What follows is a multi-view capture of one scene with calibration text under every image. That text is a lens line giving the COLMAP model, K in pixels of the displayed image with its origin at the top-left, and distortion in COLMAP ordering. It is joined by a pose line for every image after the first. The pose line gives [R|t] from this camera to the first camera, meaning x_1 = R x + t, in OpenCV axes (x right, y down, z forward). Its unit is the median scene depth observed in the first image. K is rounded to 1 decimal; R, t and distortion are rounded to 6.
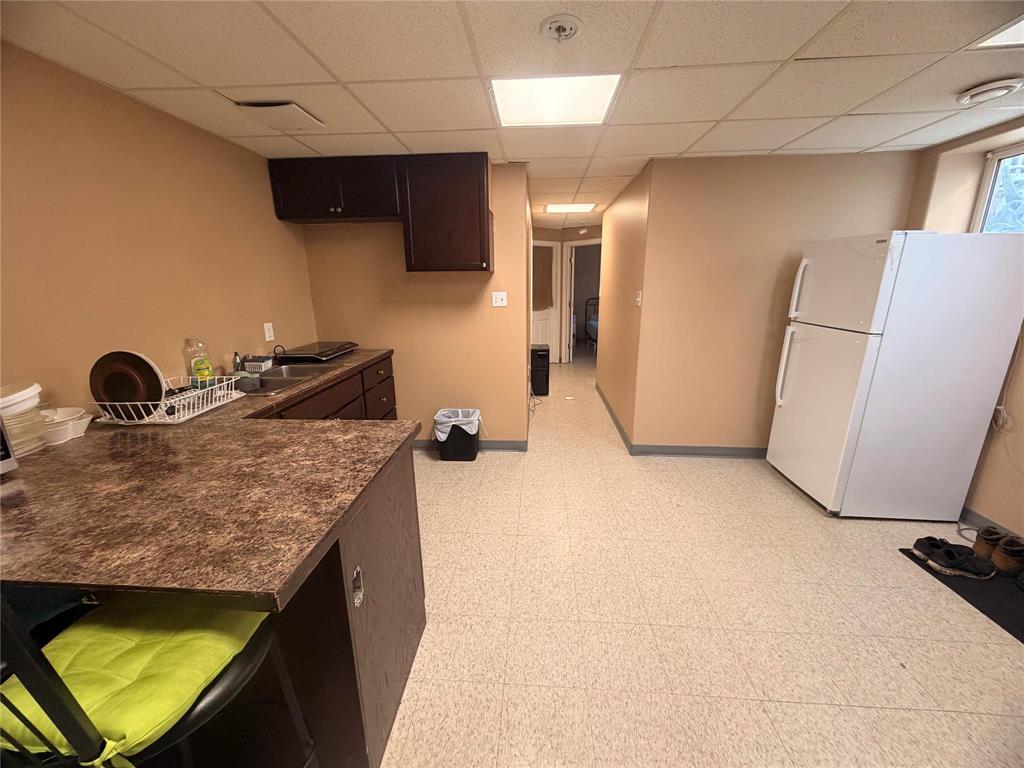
lens RADIAL K [[409.5, 0, 509.6], [0, 409.5, 385.8], [0, 0, 1]] dist [0.001709, -0.000051]
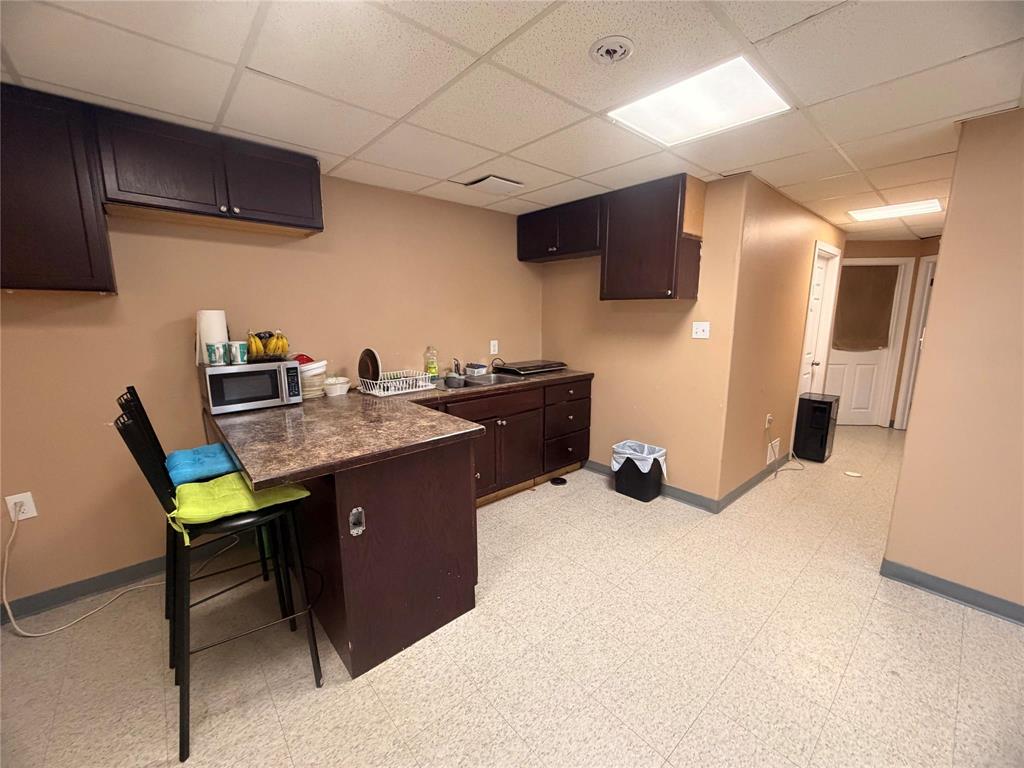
lens RADIAL K [[409.5, 0, 509.6], [0, 409.5, 385.8], [0, 0, 1]] dist [0.001709, -0.000051]
pose [[0.711393, 0.133371, -0.690023, 0.352509], [-0.182005, 0.983295, 0.002414, -0.024251], [0.678818, 0.123870, 0.723783, 0.111963]]
